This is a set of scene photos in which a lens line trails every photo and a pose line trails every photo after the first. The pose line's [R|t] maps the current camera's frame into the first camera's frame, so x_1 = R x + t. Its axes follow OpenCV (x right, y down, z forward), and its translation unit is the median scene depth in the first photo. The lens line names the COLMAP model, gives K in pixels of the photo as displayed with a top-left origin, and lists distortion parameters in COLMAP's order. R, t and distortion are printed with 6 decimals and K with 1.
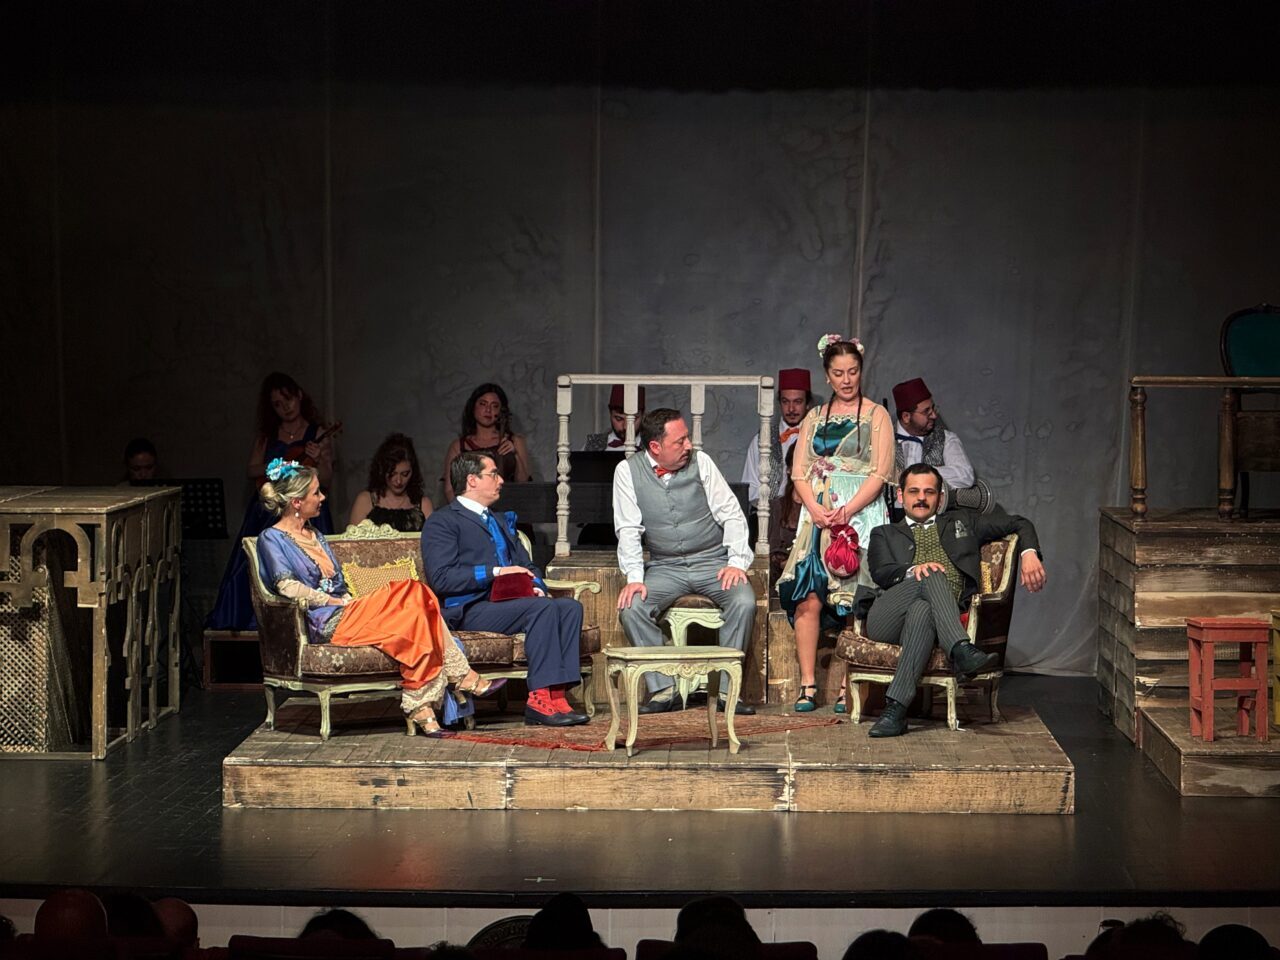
lens RADIAL K [[4528.8, 0, 621.5], [0, 4528.8, 489.7], [0, 0, 1]] dist [0.348154, -1.814701]
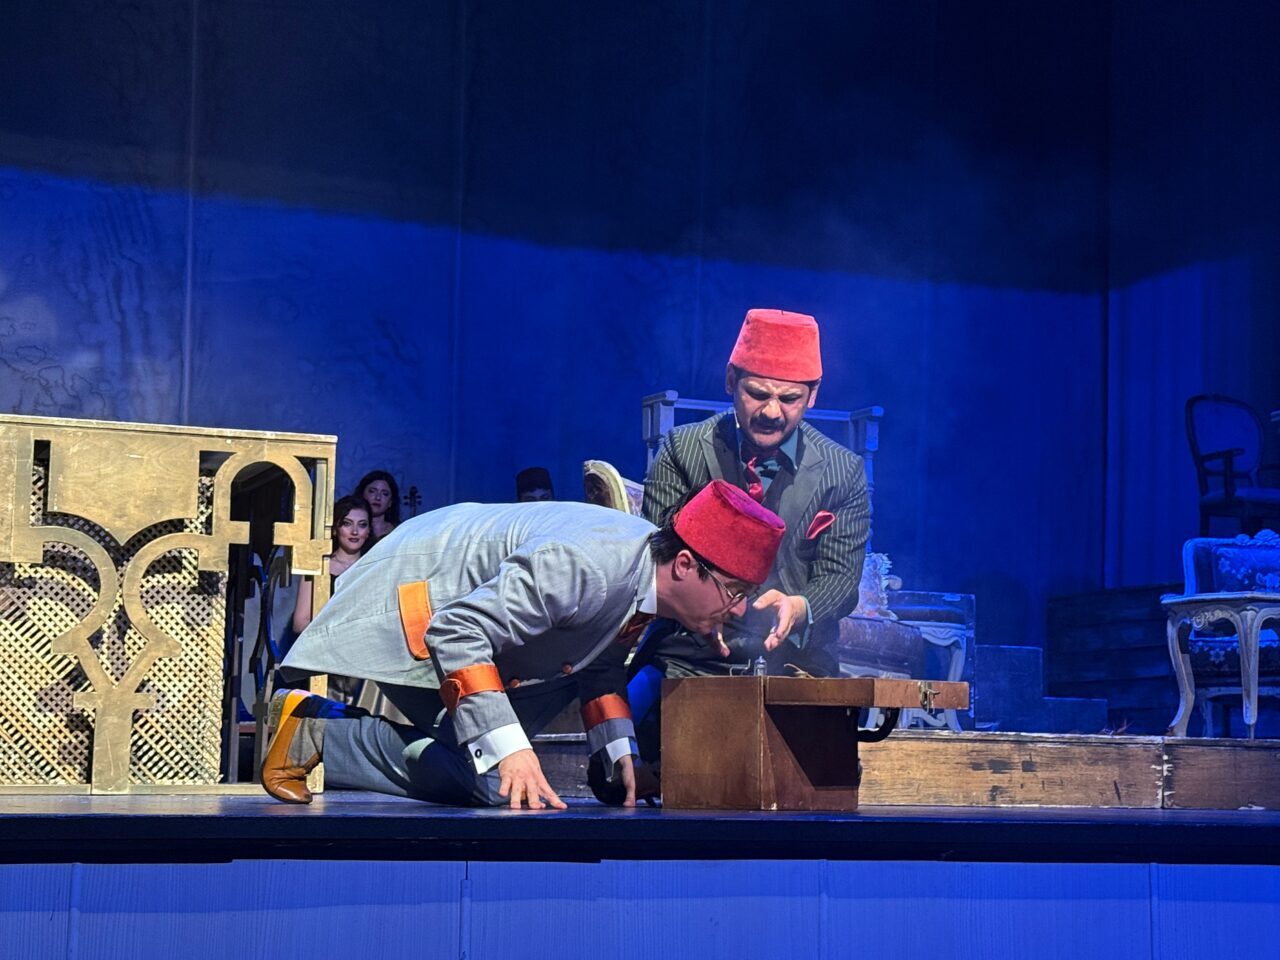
lens RADIAL K [[2317.0, 0, 640.0], [0, 2317.0, 480.0], [0, 0, 1]] dist [0.185363, -0.014553]
pose [[0.906113, 0.058144, 0.419021, -0.222590], [0.013952, 0.985863, -0.166971, 0.072505], [-0.422806, 0.157141, 0.892492, 0.653348]]
